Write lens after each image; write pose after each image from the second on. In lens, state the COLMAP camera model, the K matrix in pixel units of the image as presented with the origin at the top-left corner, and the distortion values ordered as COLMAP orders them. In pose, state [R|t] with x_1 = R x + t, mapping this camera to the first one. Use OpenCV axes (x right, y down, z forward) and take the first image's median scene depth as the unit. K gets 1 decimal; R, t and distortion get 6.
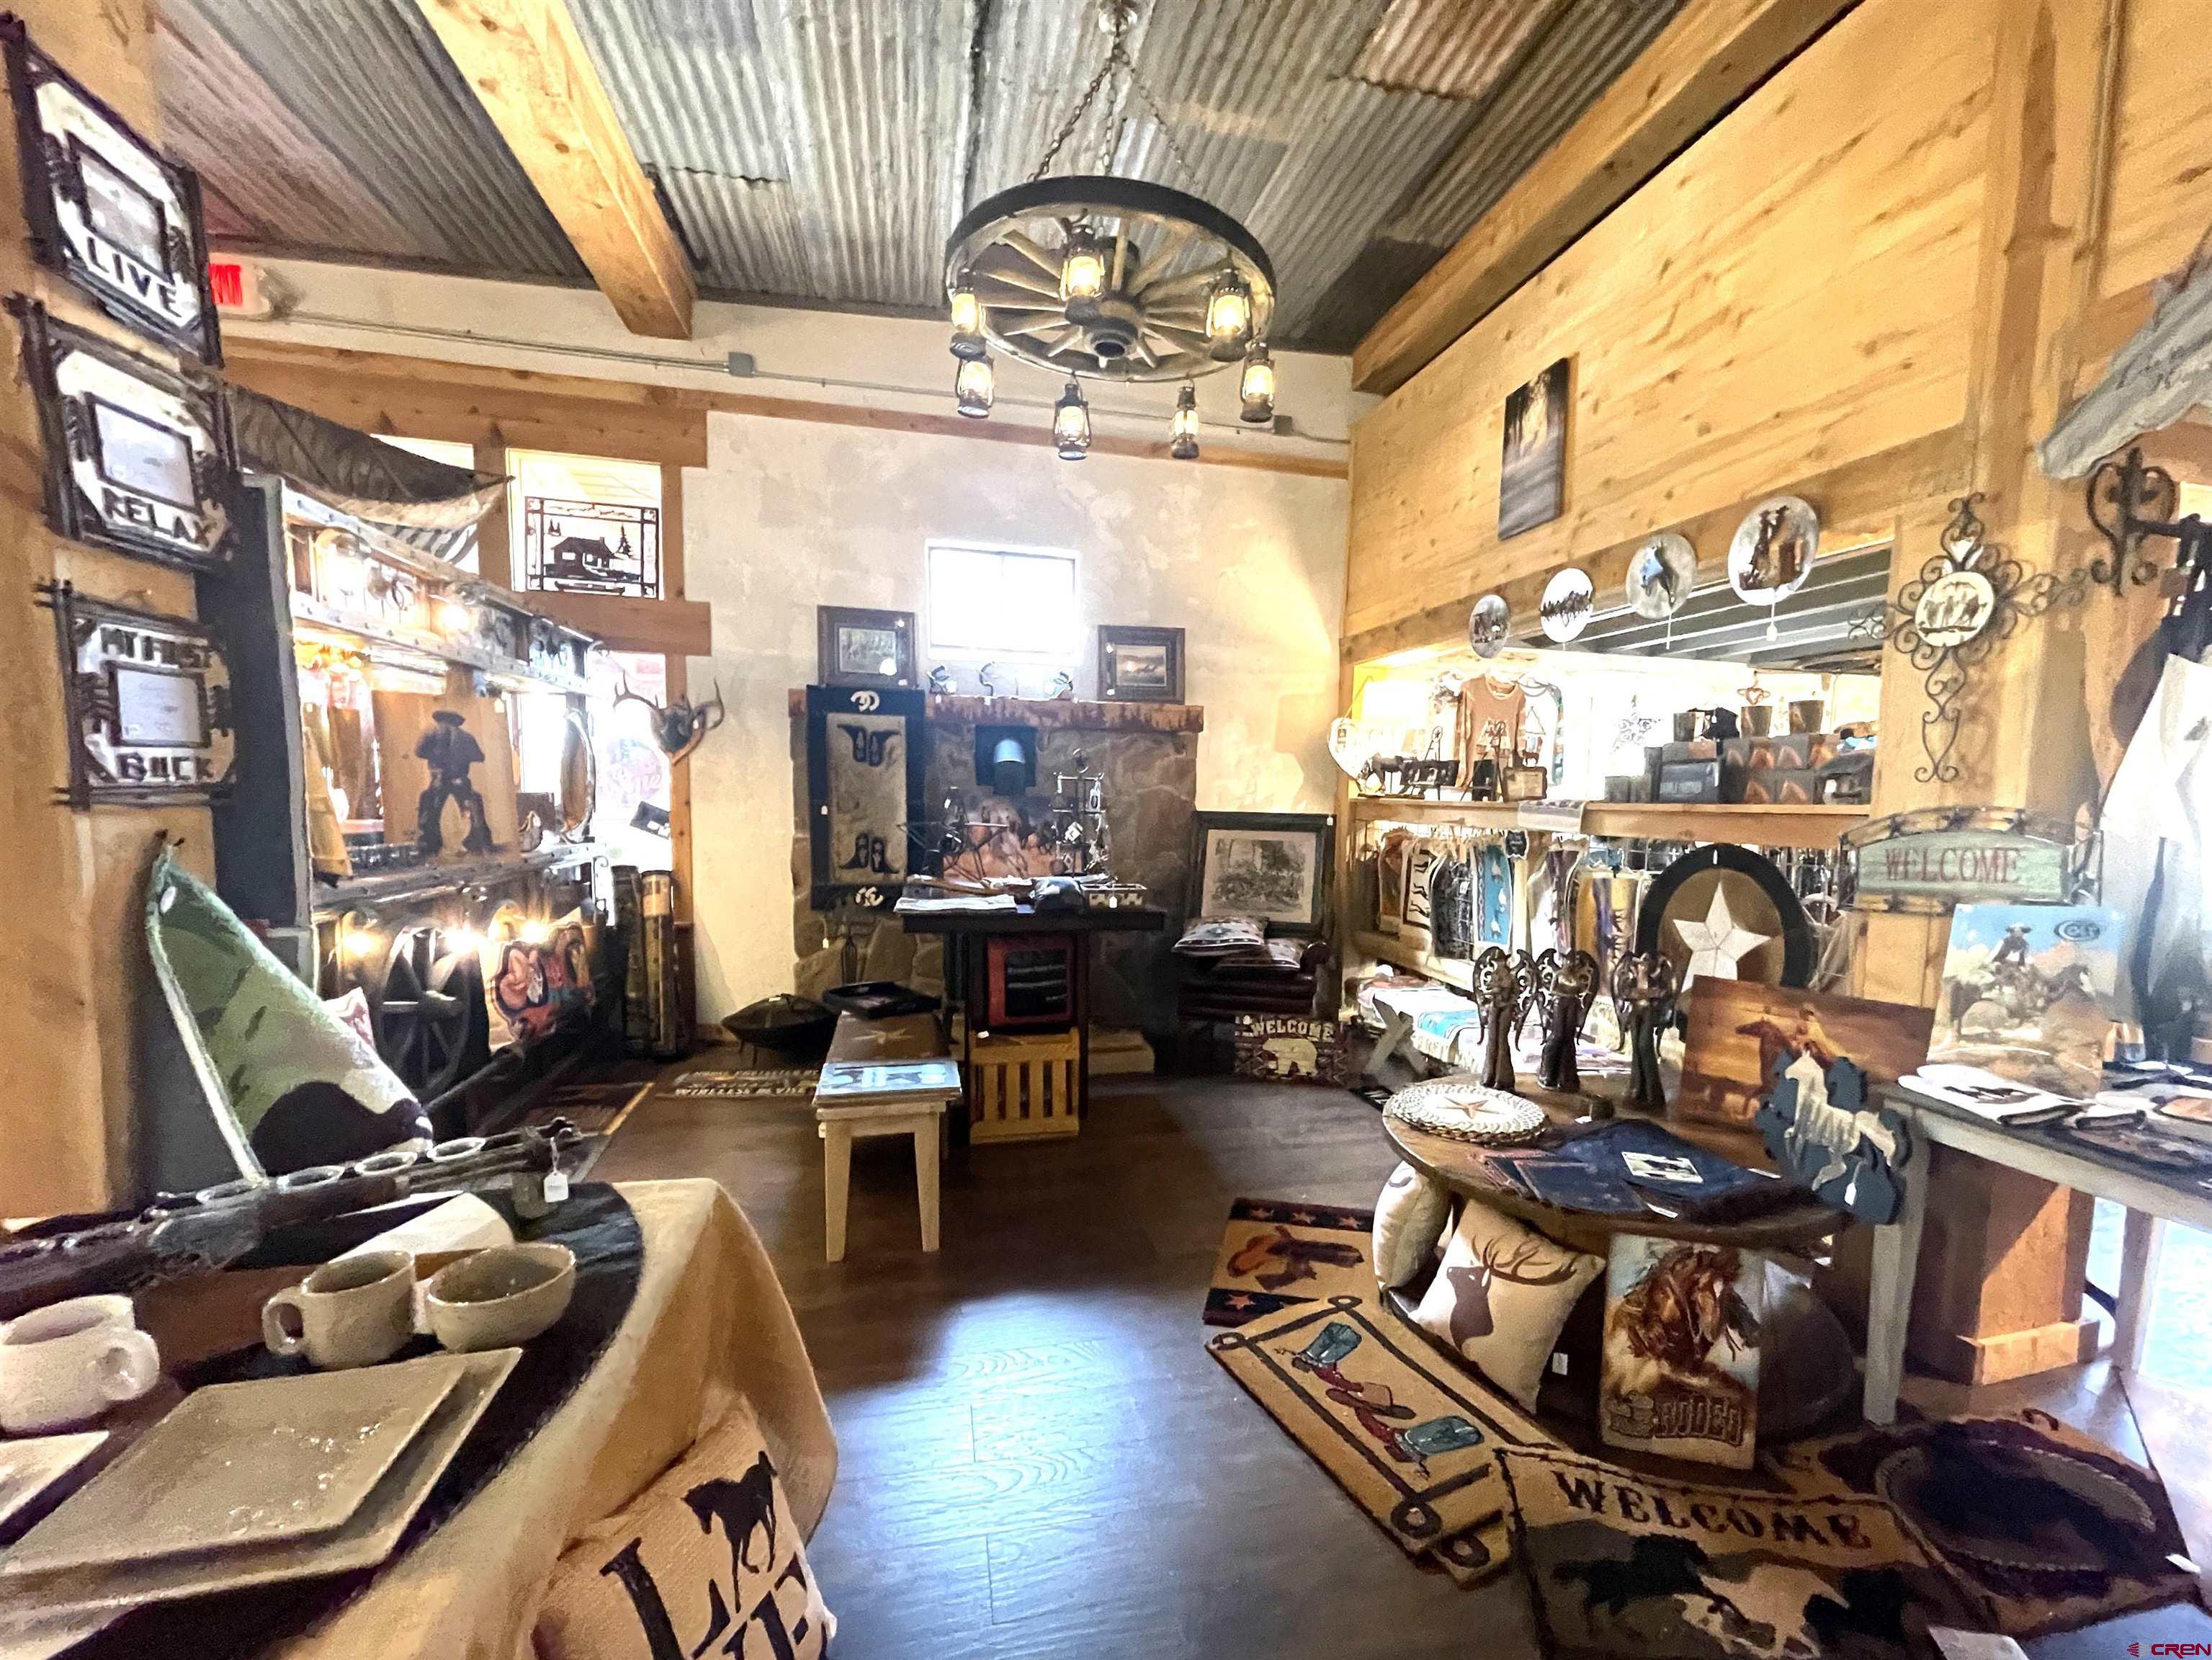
lens RADIAL K [[947.6, 0, 1157.3], [0, 947.6, 876.2], [0, 0, 1]] dist [0.004863, 0.000092]
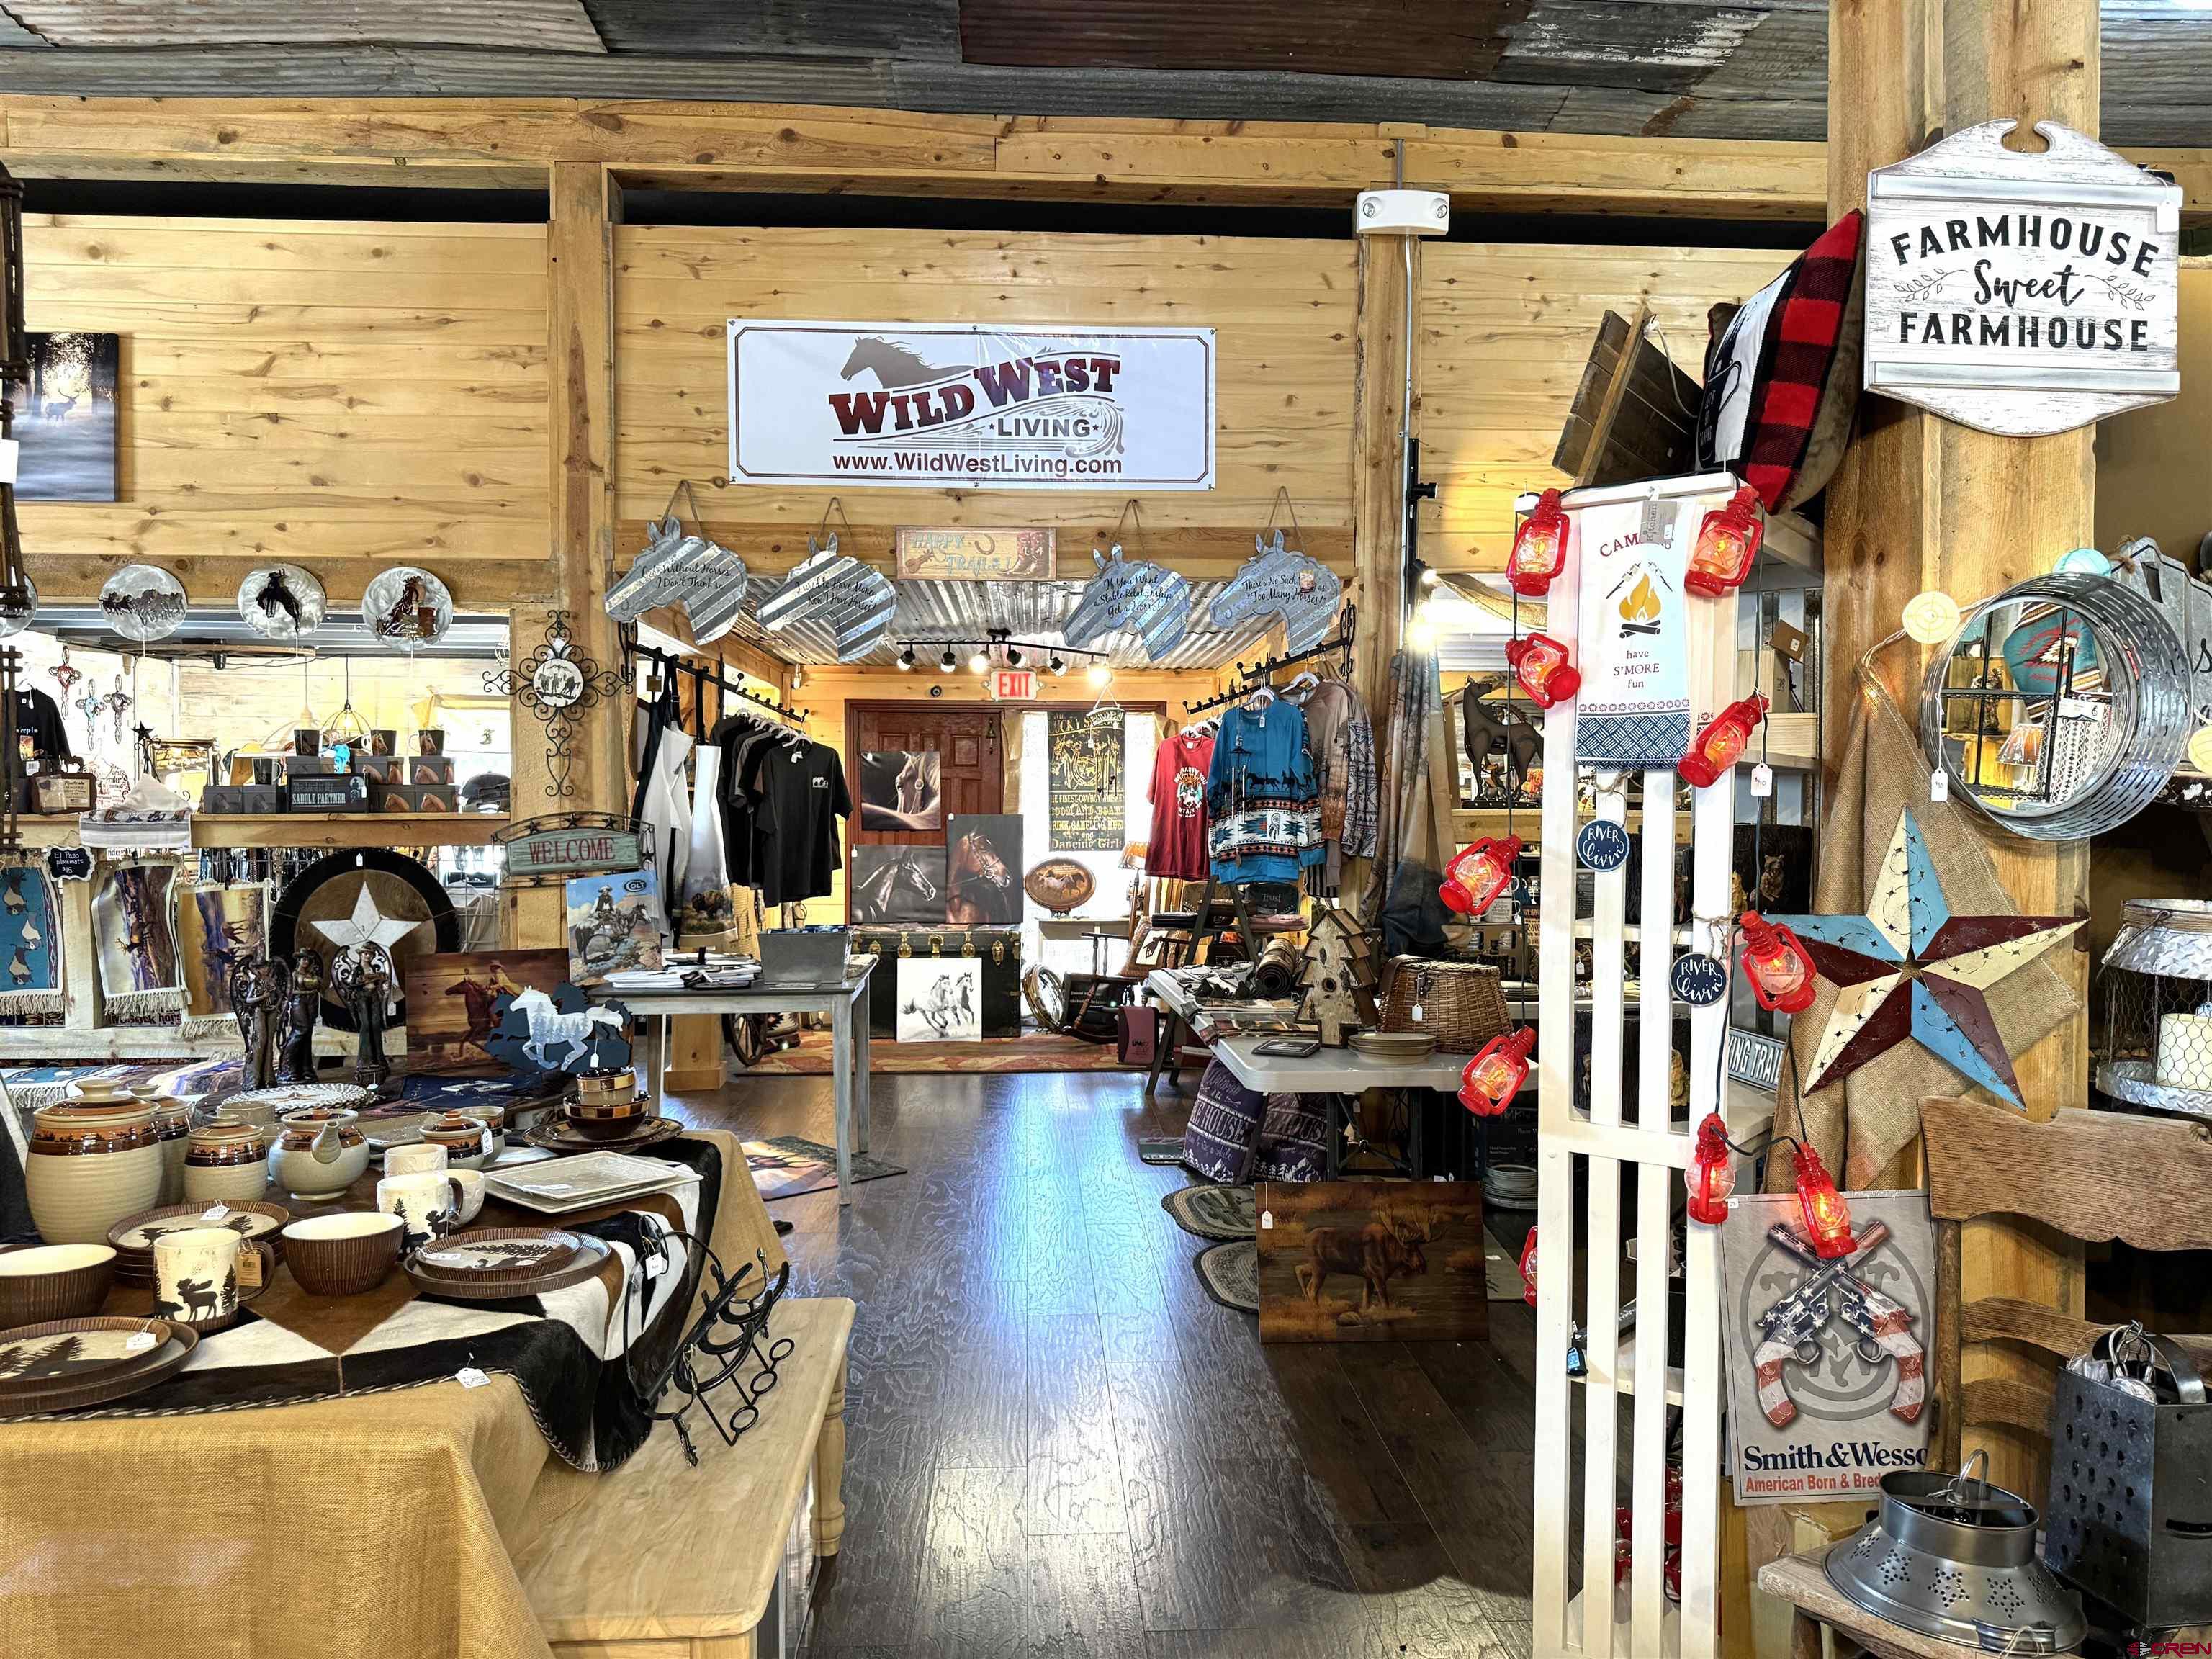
lens RADIAL K [[1545.3, 0, 1111.7], [0, 1545.3, 826.8], [0, 0, 1]] dist [0.003664, 0.000686]
pose [[0.185856, -0.029598, 0.982131, -1.164794], [0.086728, 0.996139, 0.013608, -0.007212], [-0.978742, 0.082649, 0.187706, -0.251431]]
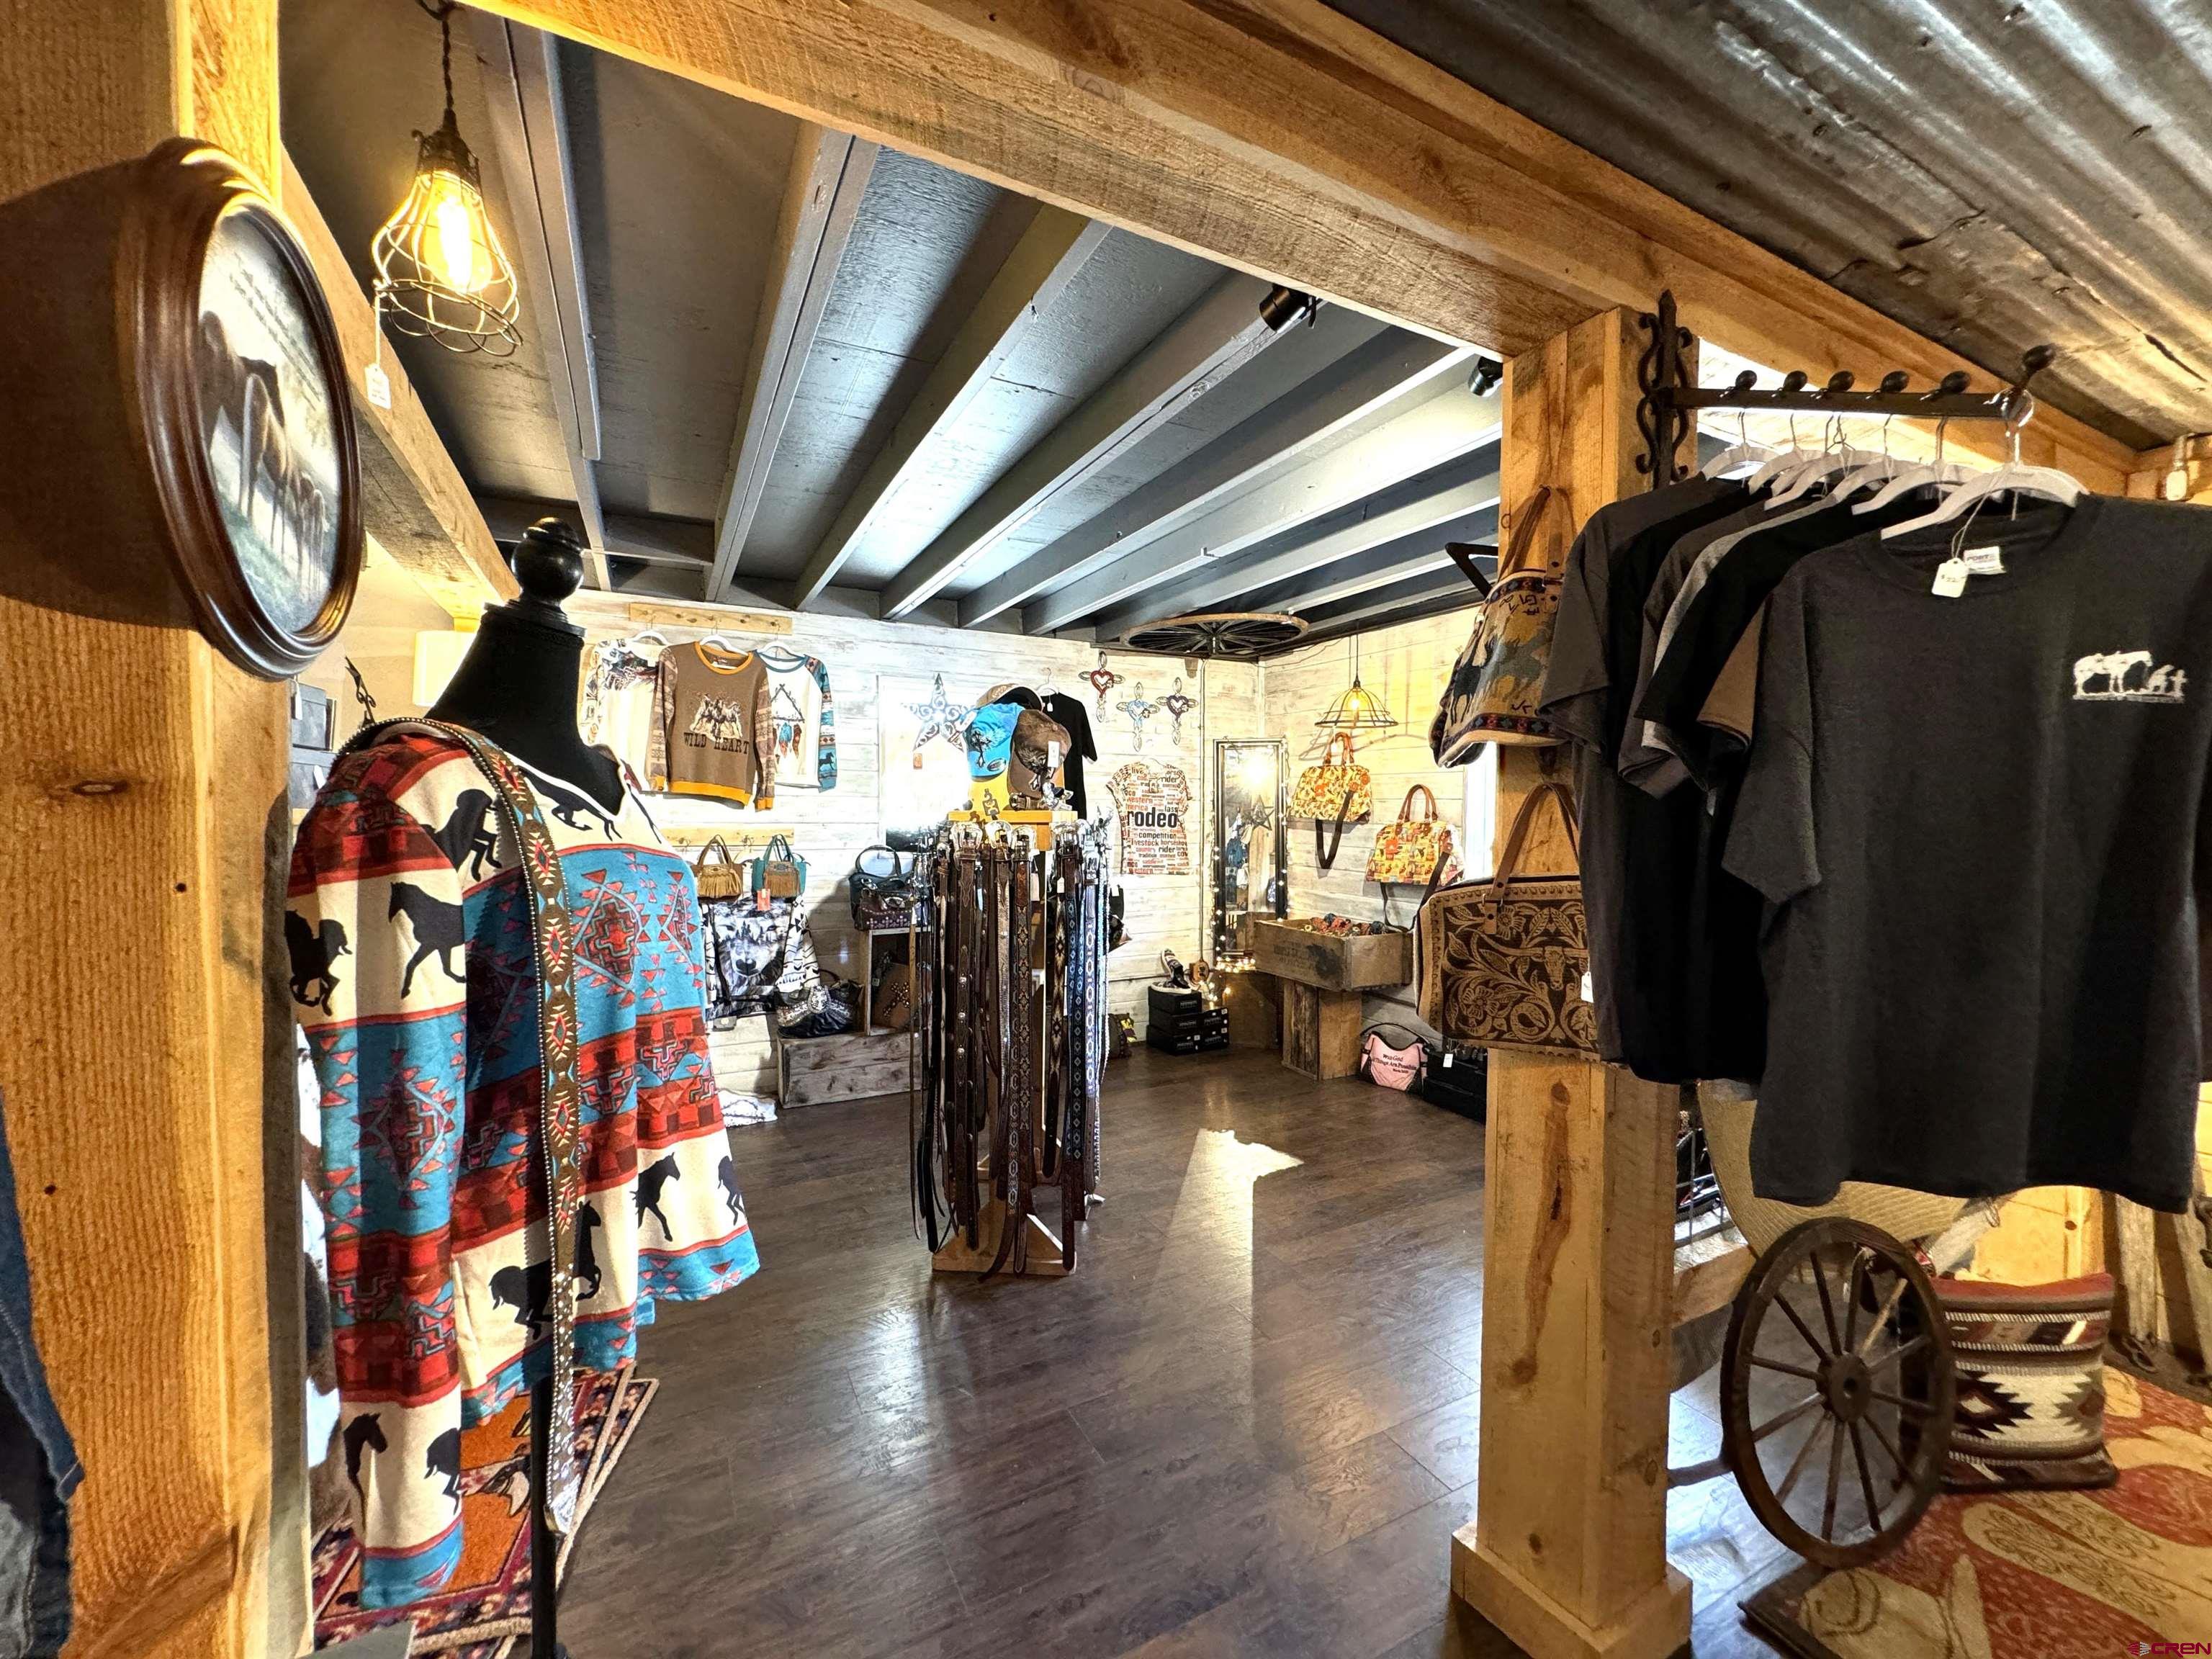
lens RADIAL K [[890.7, 0, 1112.4], [0, 890.7, 821.8], [0, 0, 1]] dist [-0.000445, -0.000068]
pose [[0.970060, -0.020979, 0.241956, 1.019444], [0.037386, 0.997287, -0.063418, -0.032051], [-0.239969, 0.070565, 0.968212, 0.548147]]
